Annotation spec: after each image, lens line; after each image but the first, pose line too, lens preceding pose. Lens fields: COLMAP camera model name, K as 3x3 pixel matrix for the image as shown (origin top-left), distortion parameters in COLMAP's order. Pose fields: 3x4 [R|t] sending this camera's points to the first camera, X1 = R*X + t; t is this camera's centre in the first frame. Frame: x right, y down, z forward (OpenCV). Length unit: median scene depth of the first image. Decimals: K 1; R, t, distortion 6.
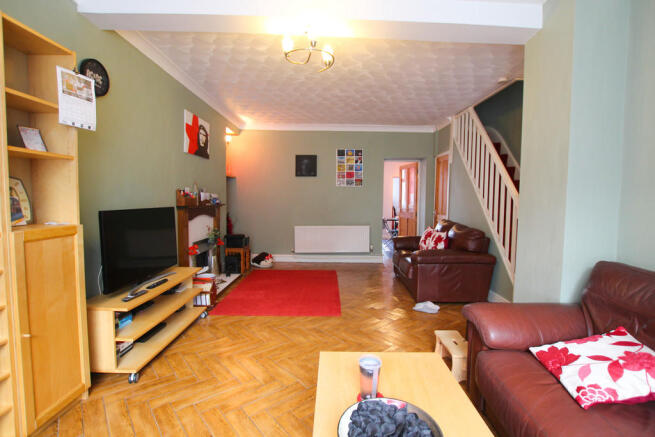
lens RADIAL K [[302.4, 0, 331.8], [0, 302.4, 219.4], [0, 0, 1]] dist [-0.029820, 0.003771]
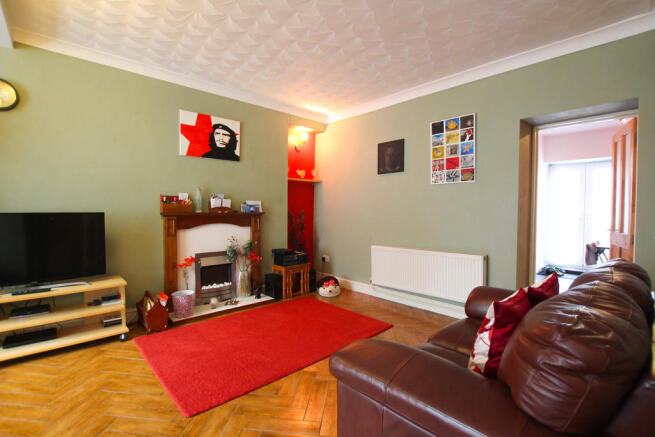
lens RADIAL K [[302.4, 0, 330.6], [0, 302.4, 218.0], [0, 0, 1]] dist [-0.029820, 0.003771]
pose [[0.679311, 0.015895, -0.733678, 0.473998], [-0.049510, 0.998480, -0.024210, -0.027396], [0.732178, 0.052771, 0.679066, 0.664211]]
